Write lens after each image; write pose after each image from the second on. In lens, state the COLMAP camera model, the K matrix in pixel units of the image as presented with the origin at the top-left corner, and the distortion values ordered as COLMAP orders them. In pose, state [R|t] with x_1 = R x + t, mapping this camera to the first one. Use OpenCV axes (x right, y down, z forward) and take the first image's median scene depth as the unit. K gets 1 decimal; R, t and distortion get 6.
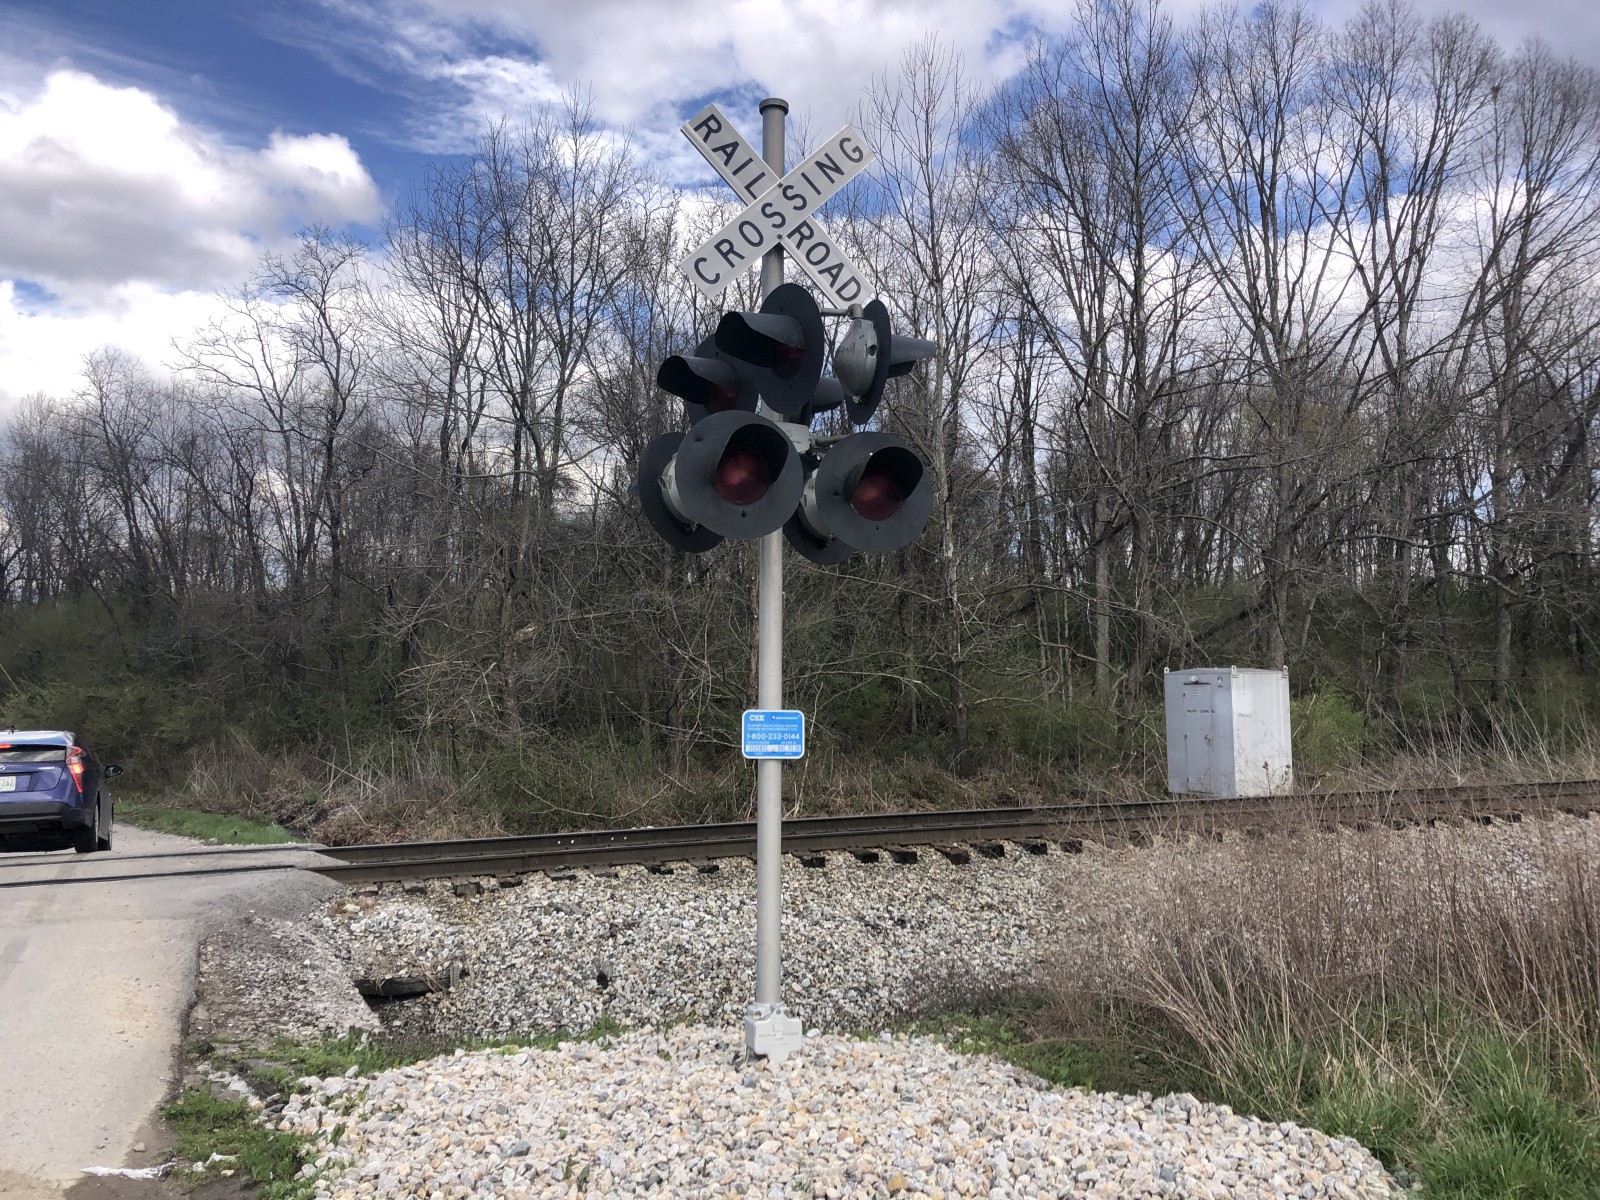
lens RADIAL K [[1341.7, 0, 808.9], [0, 1341.7, 574.5], [0, 0, 1]] dist [0.037310, -0.055953]
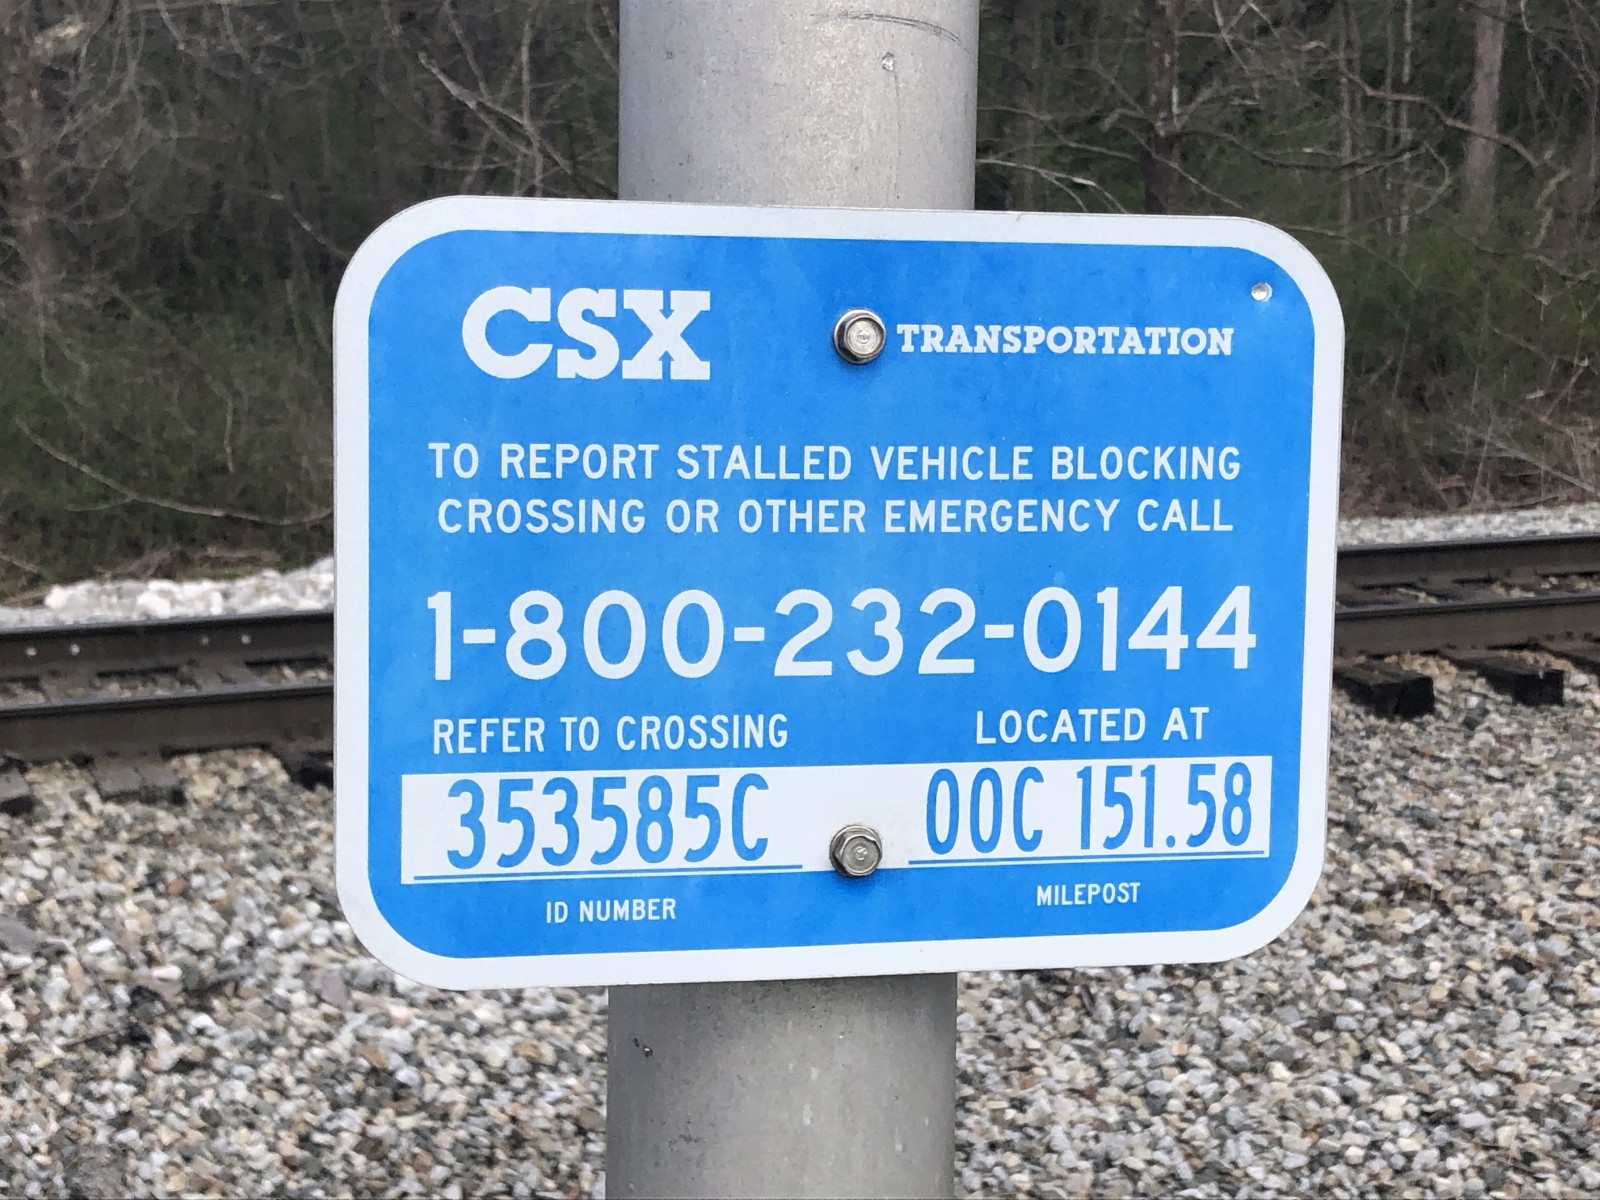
lens RADIAL K [[3617.0, 0, 800.0], [0, 3617.0, 600.0], [0, 0, 1]] dist [0.278028, -0.774573]
pose [[0.999924, 0.012289, -0.000140, -0.007320], [-0.012025, 0.980619, 0.195555, 0.024485], [0.002540, -0.195539, 0.980693, 0.233544]]
